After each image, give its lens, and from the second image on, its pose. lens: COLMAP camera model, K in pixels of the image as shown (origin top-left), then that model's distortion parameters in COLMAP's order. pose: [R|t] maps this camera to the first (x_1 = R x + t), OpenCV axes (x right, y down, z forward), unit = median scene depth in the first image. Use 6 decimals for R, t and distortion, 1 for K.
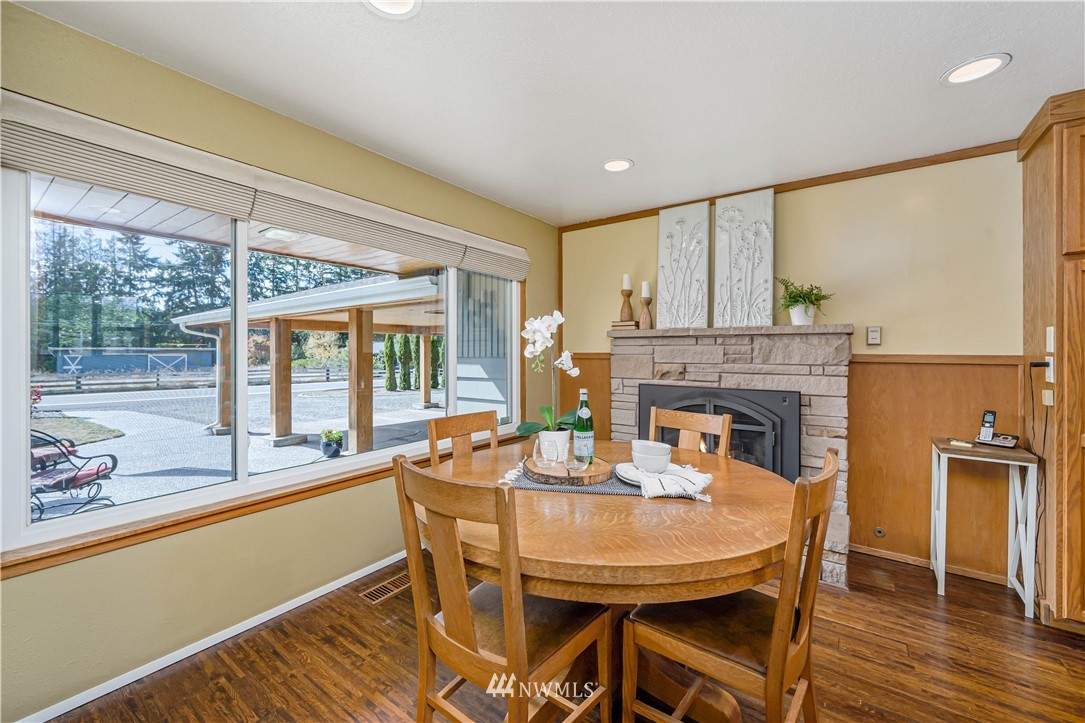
lens RADIAL K [[430.7, 0, 546.4], [0, 430.7, 351.2], [0, 0, 1]] dist [-0.003928, -0.000056]
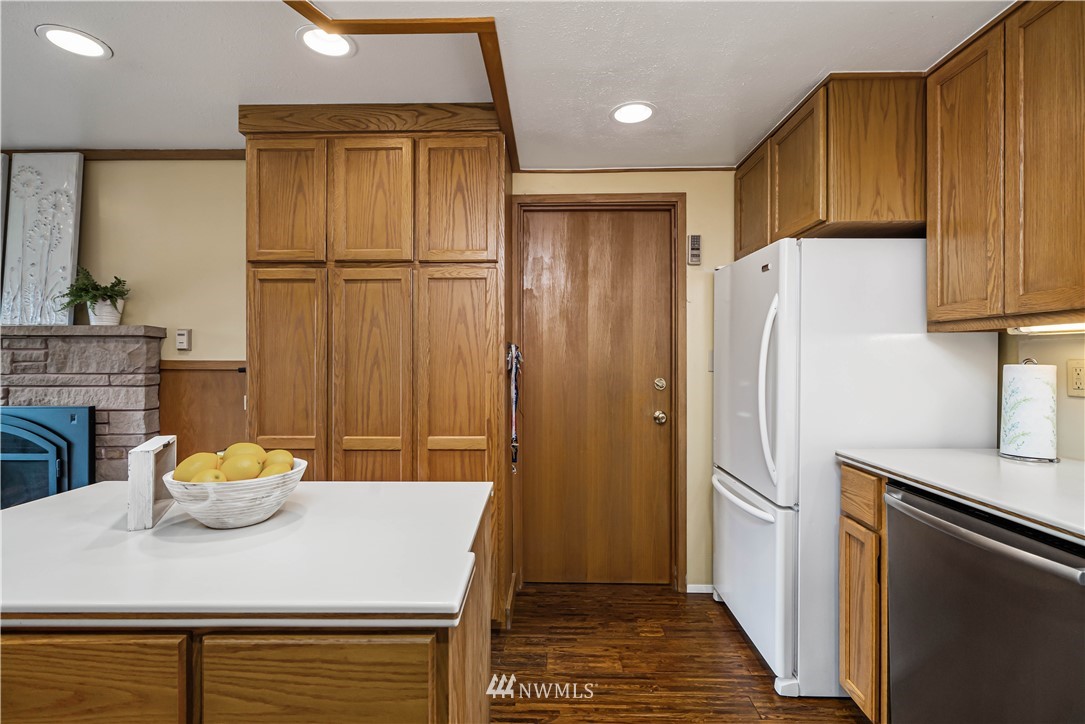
lens RADIAL K [[505.7, 0, 540.7], [0, 505.7, 354.8], [0, 0, 1]] dist [-0.000407, 0.000303]
pose [[0.831543, -0.003799, 0.555448, 0.776286], [0.003875, 0.999992, 0.001039, -0.002207], [-0.555447, 0.001288, 0.831551, -0.273828]]
